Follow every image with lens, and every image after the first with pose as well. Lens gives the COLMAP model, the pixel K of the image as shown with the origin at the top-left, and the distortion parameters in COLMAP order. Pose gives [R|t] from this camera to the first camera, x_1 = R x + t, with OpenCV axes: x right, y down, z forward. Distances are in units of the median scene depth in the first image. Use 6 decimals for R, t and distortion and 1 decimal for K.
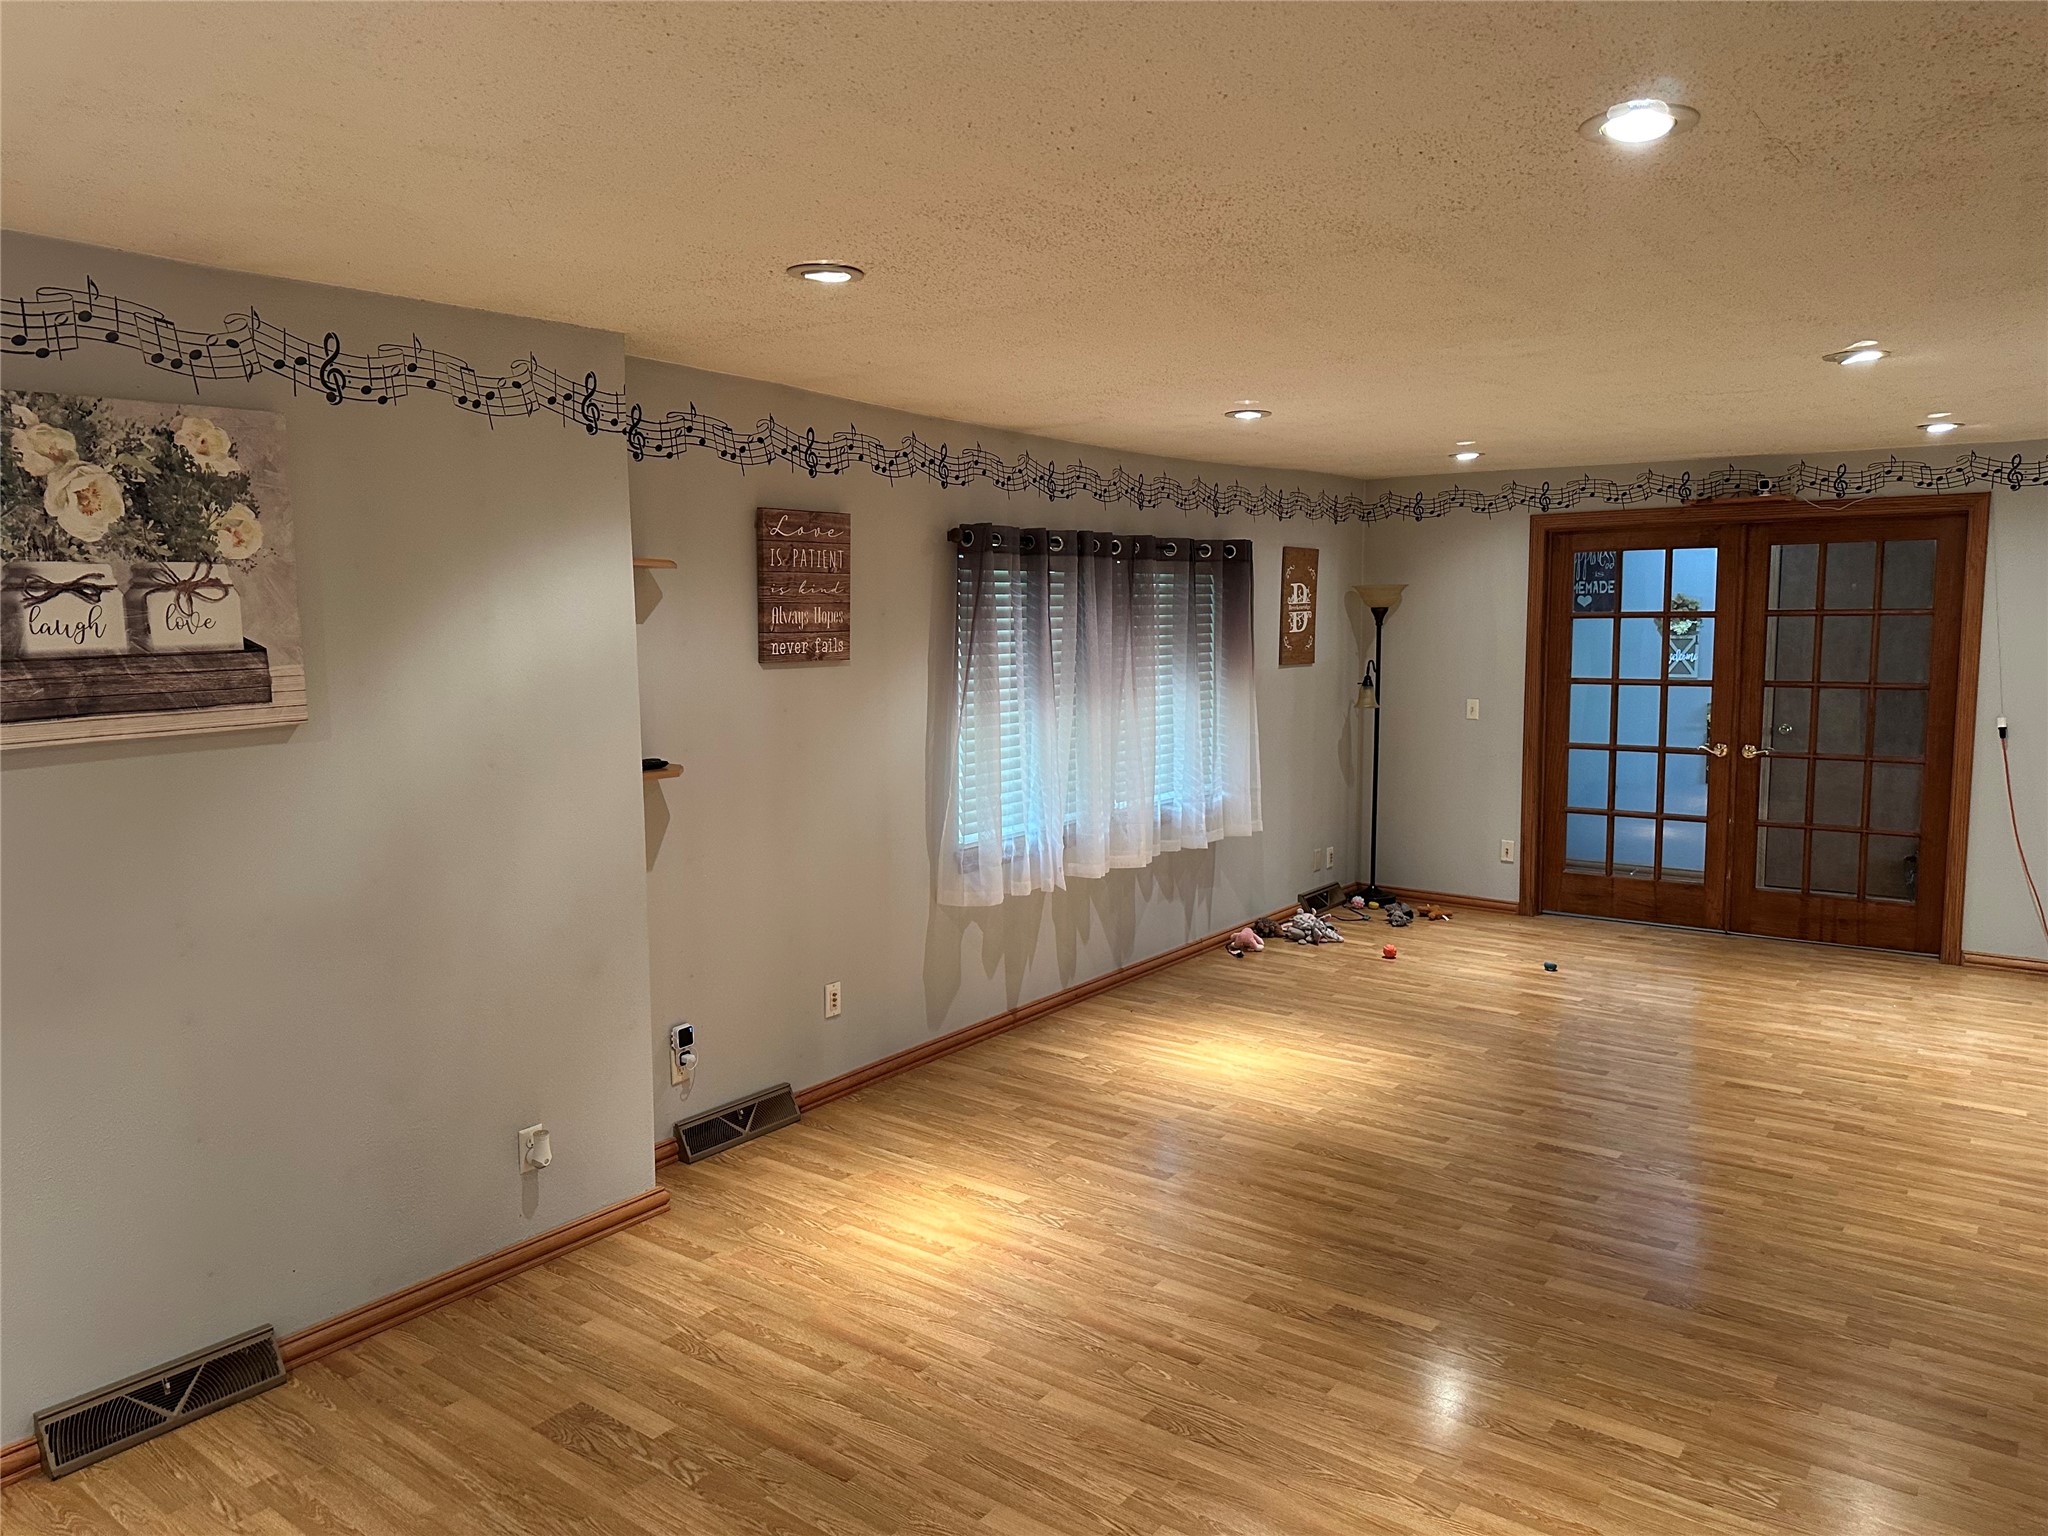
lens RADIAL K [[1445.0, 0, 1026.8], [0, 1445.0, 765.3], [0, 0, 1]] dist [0.160562, -0.203006]
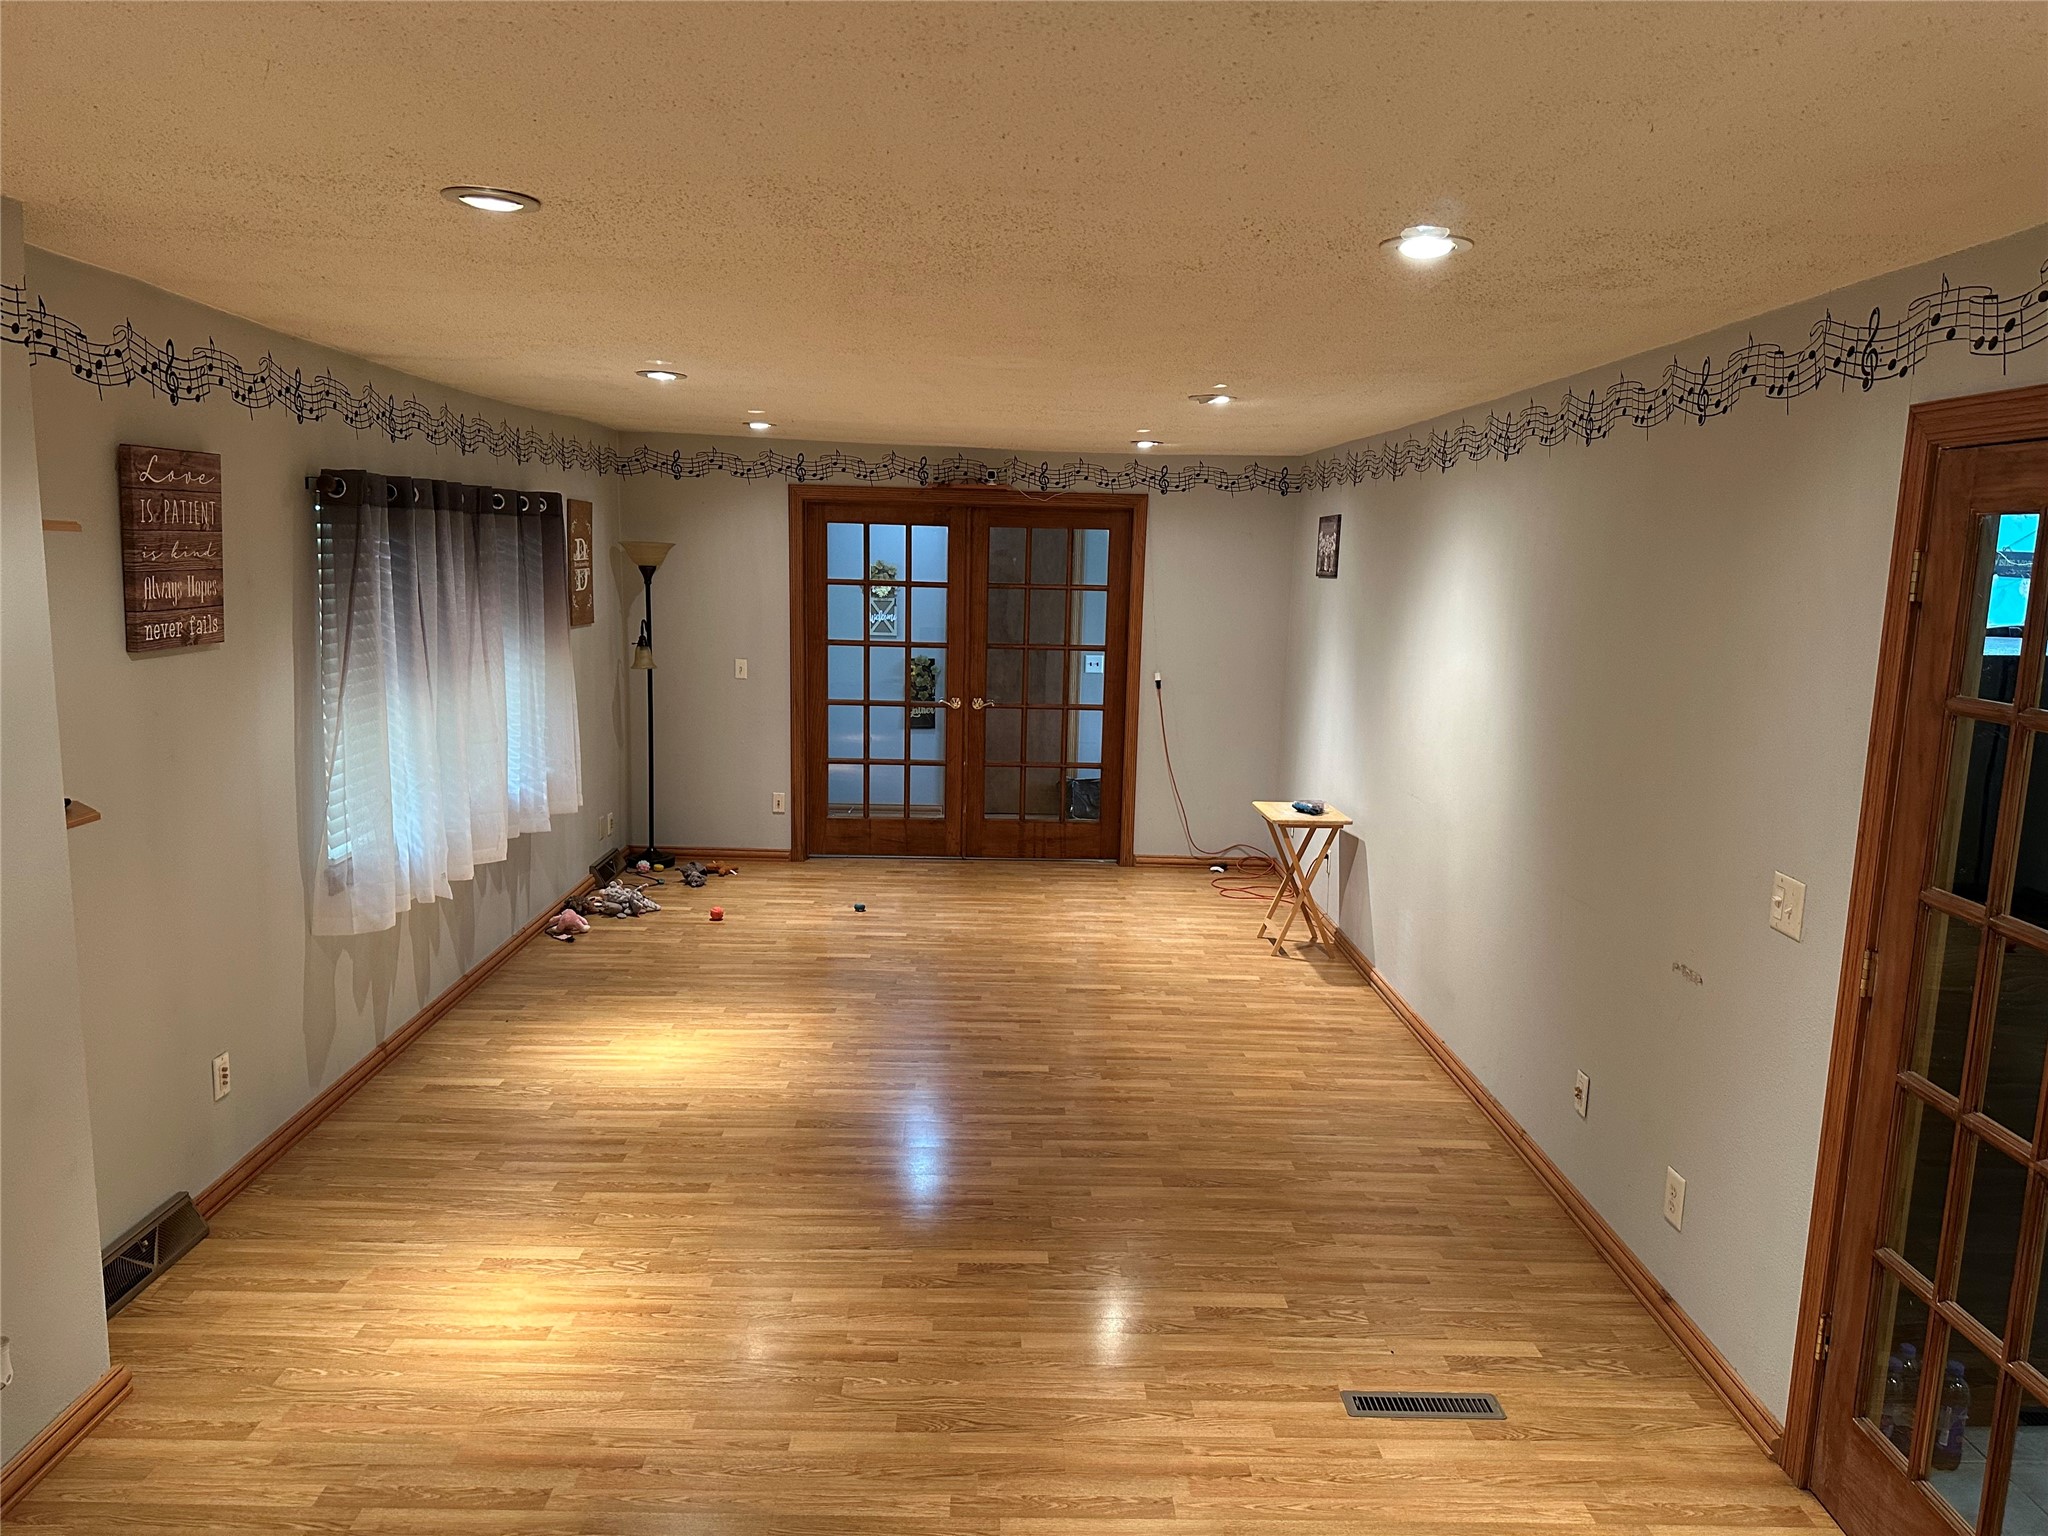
lens RADIAL K [[1444.0, 0, 1023.7], [0, 1444.0, 772.6], [0, 0, 1]] dist [0.149945, -0.191207]
pose [[0.789017, -0.065998, 0.610817, -0.252652], [0.033329, 0.997347, 0.064708, -0.037229], [-0.613467, -0.030698, 0.789123, 0.099122]]
